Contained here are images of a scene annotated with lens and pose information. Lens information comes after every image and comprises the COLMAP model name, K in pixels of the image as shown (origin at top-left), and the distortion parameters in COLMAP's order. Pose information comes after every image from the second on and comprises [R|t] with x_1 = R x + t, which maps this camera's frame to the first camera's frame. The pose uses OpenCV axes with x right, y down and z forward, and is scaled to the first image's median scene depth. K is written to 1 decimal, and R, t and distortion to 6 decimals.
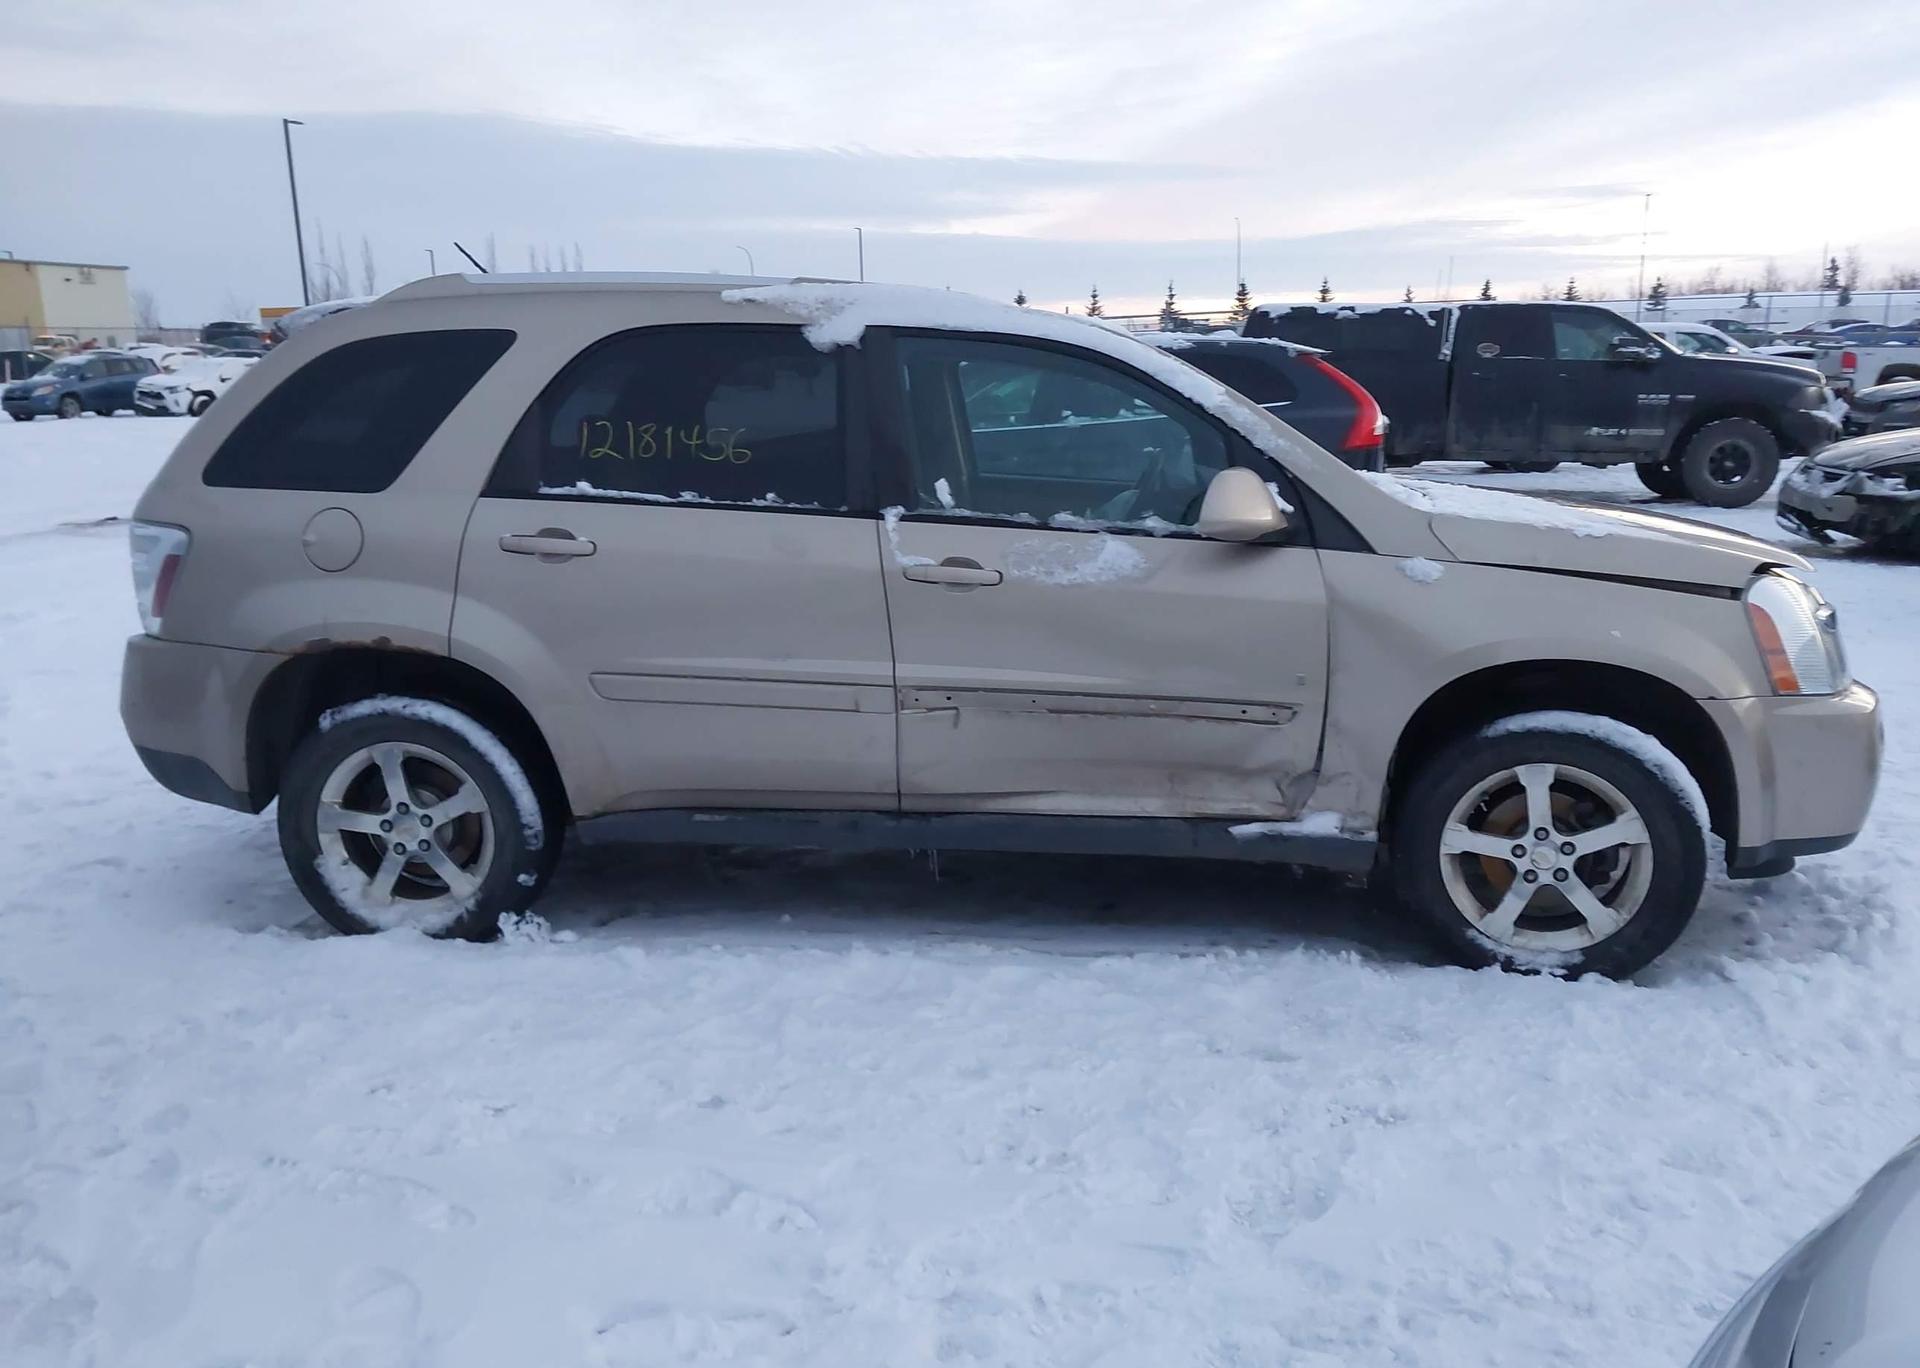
lens RADIAL K [[1492.1, 0, 946.7], [0, 1492.1, 687.5], [0, 0, 1]] dist [0.055940, -0.064168]
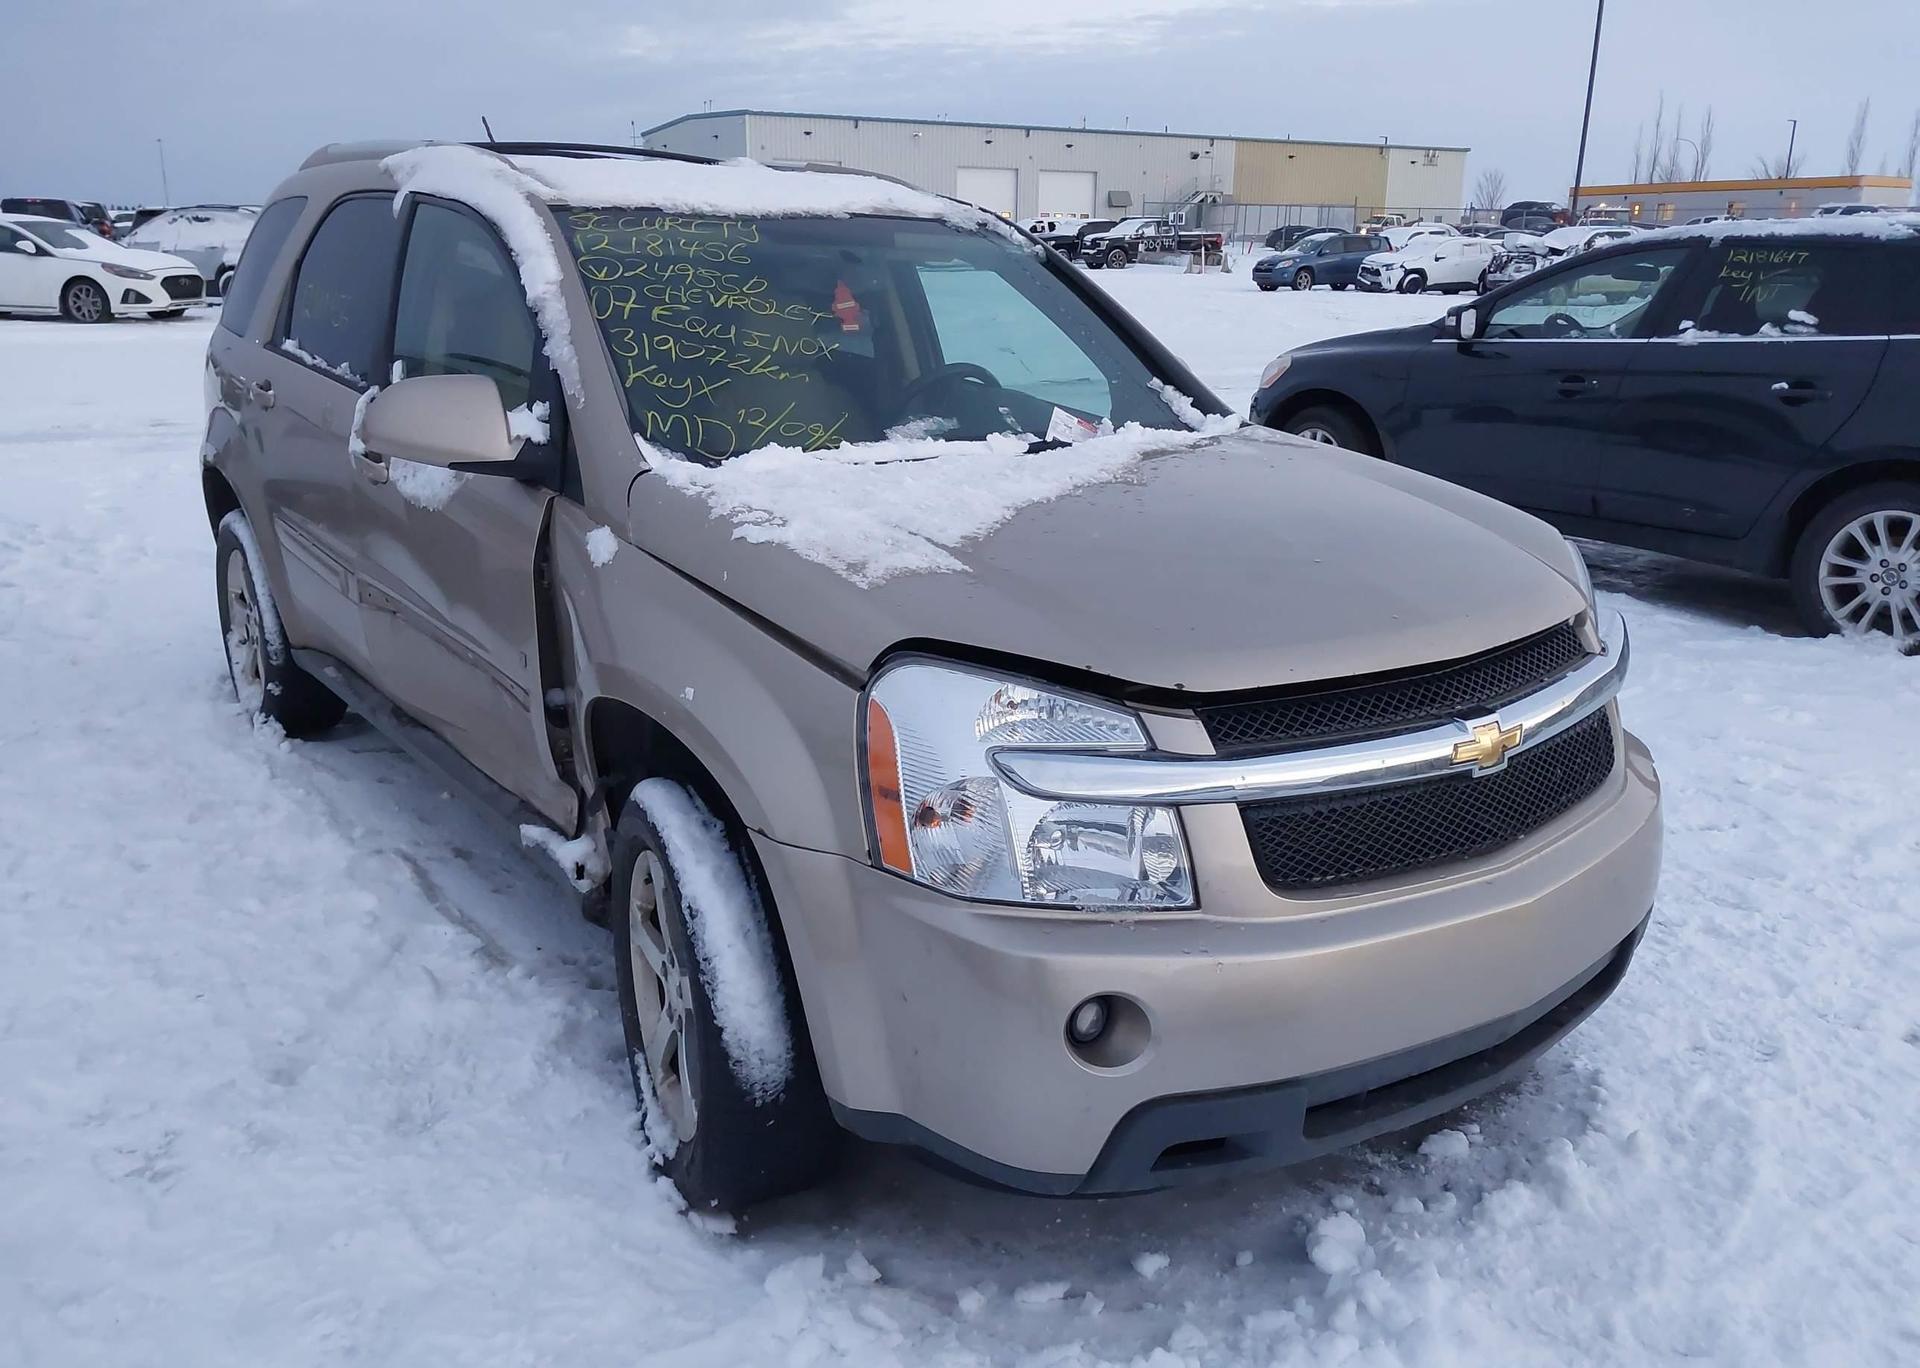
lens RADIAL K [[1492.1, 0, 949.4], [0, 1492.1, 689.1], [0, 0, 1]] dist [0.055940, -0.064168]
pose [[0.670771, 0.233688, -0.703886, 0.895142], [-0.180335, 0.971970, 0.150841, -0.141144], [0.719406, 0.025756, 0.694112, 0.592558]]
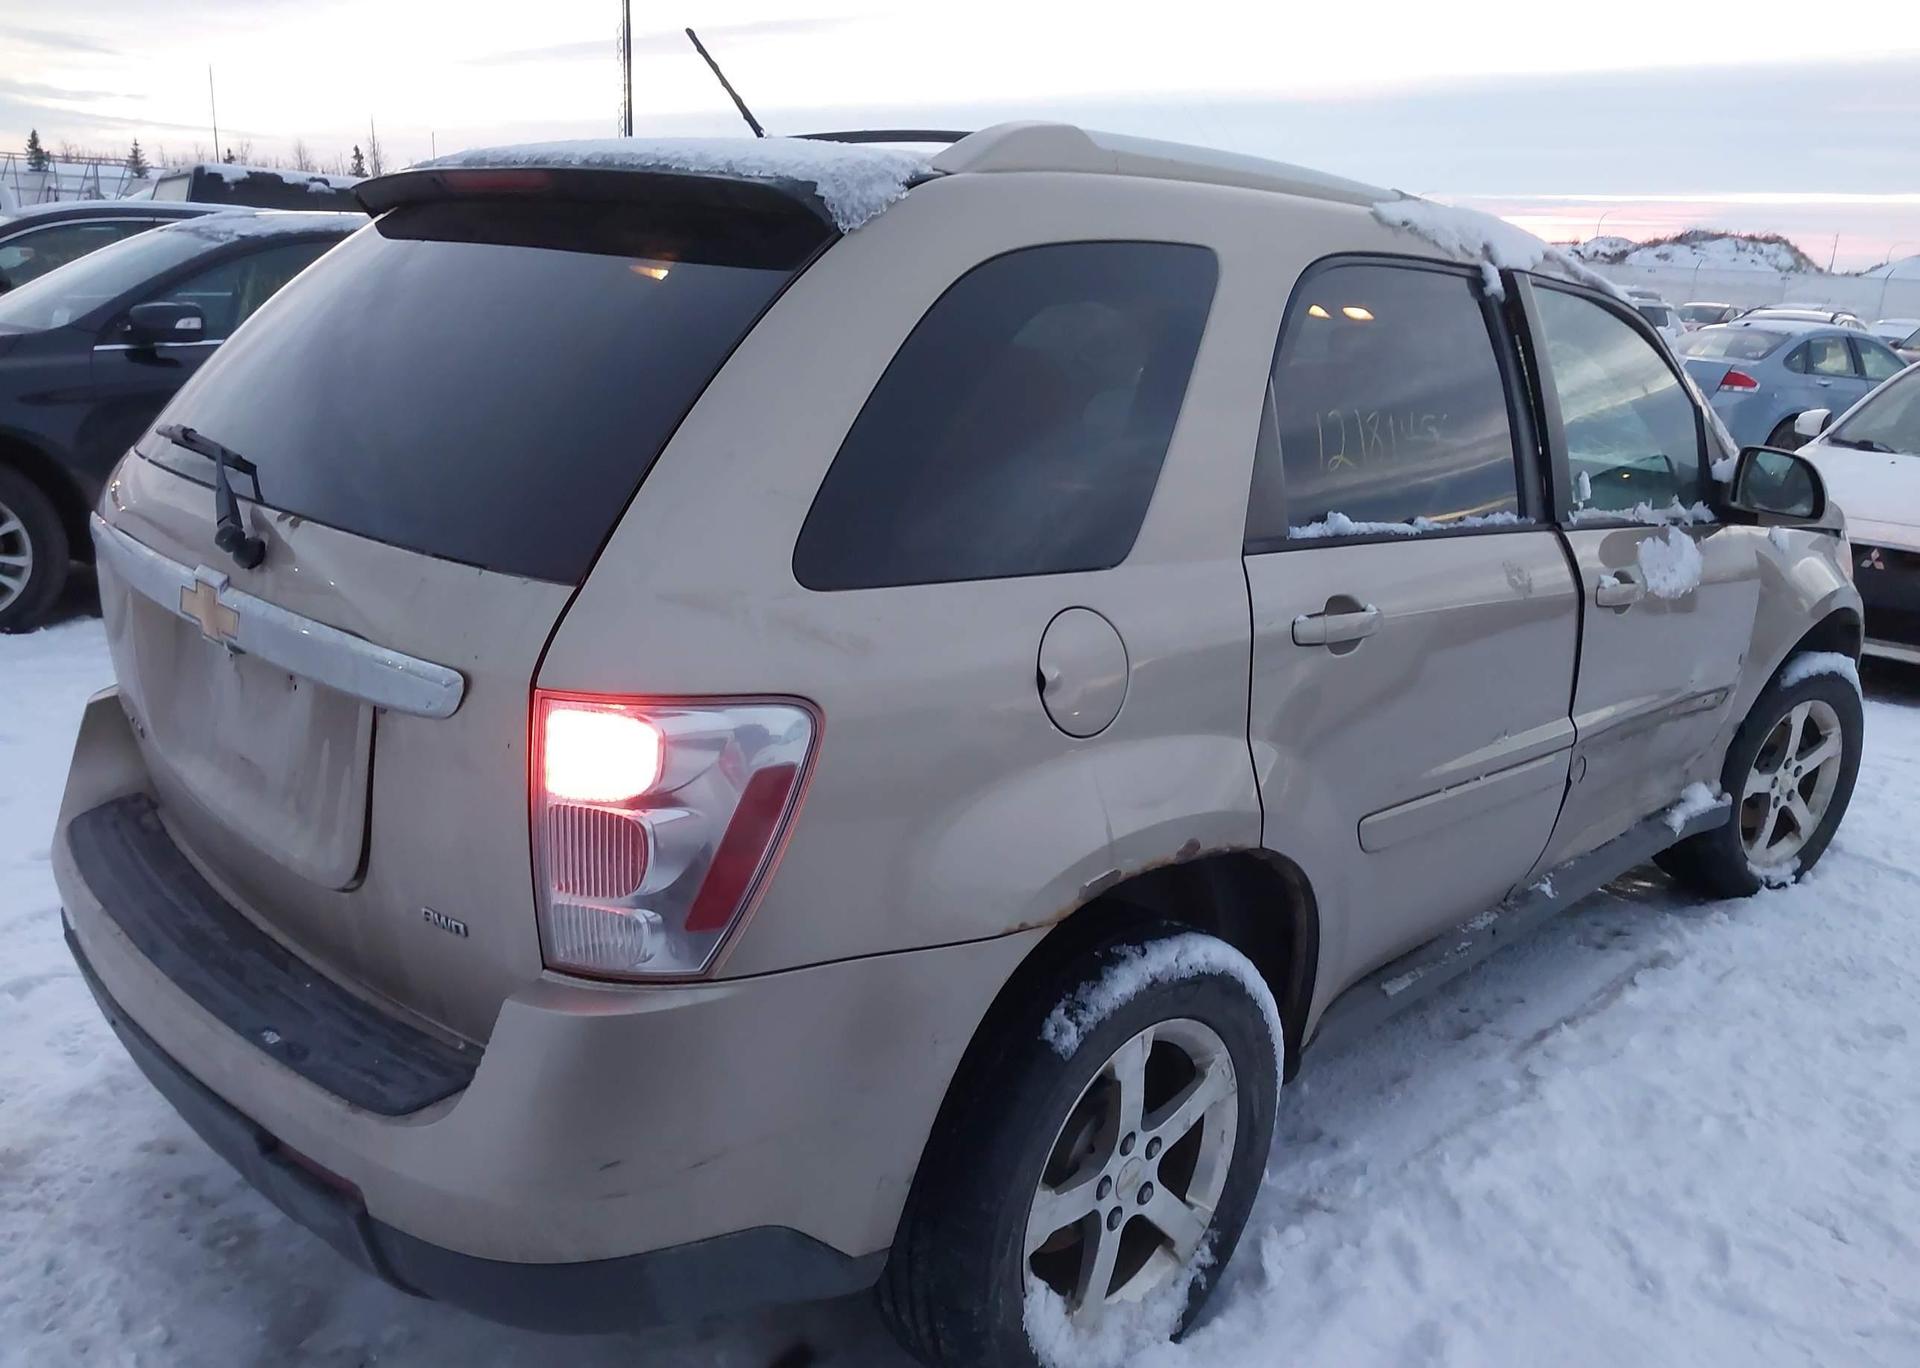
lens RADIAL K [[1492.1, 0, 951.4], [0, 1492.1, 689.9], [0, 0, 1]] dist [0.055940, -0.064168]
pose [[0.632666, -0.166092, 0.756404, -0.808852], [0.105918, 0.986110, 0.127939, -0.160227], [-0.767148, -0.000826, 0.641470, 0.729282]]
